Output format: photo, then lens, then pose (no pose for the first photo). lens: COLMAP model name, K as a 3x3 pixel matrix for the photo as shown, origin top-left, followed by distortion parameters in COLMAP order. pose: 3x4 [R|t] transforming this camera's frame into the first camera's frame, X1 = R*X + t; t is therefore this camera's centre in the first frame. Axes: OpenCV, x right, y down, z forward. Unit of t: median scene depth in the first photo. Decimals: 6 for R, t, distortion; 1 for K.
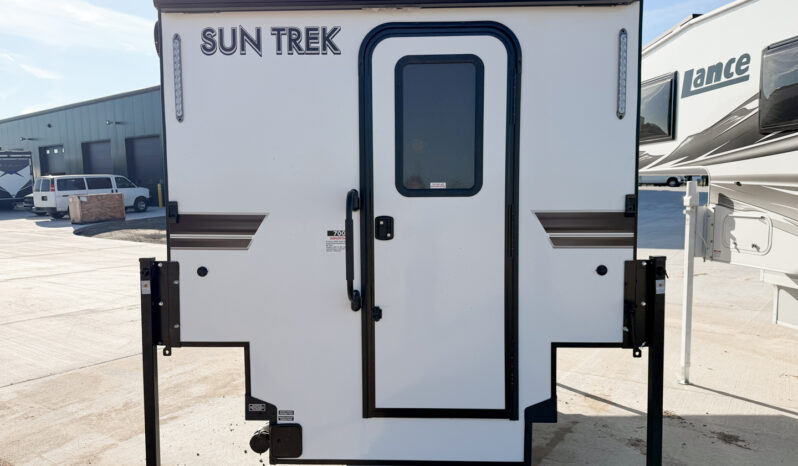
lens RADIAL K [[570.3, 0, 407.6], [0, 570.3, 236.8], [0, 0, 1]] dist [-0.004507, -0.031157]
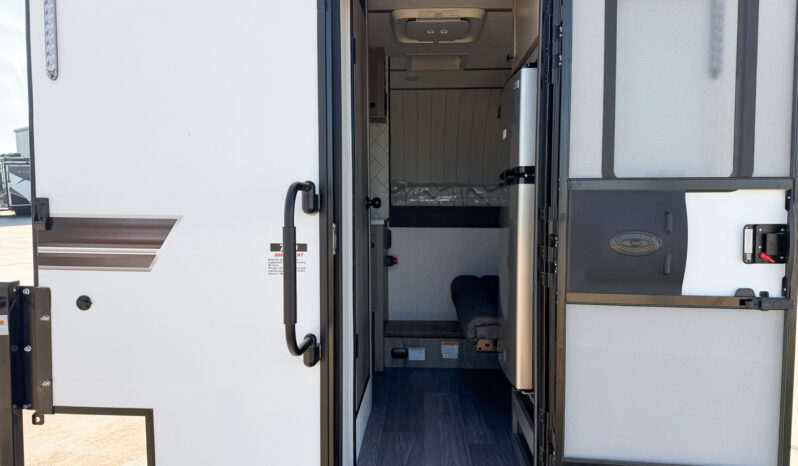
lens RADIAL K [[570.3, 0, 398.3], [0, 570.3, 233.0], [0, 0, 1]] dist [-0.004507, -0.031157]
pose [[0.998838, 0.007392, -0.047620, 0.039799], [-0.008443, 0.999724, -0.021919, -0.009393], [0.047445, 0.022296, 0.998625, 0.348123]]
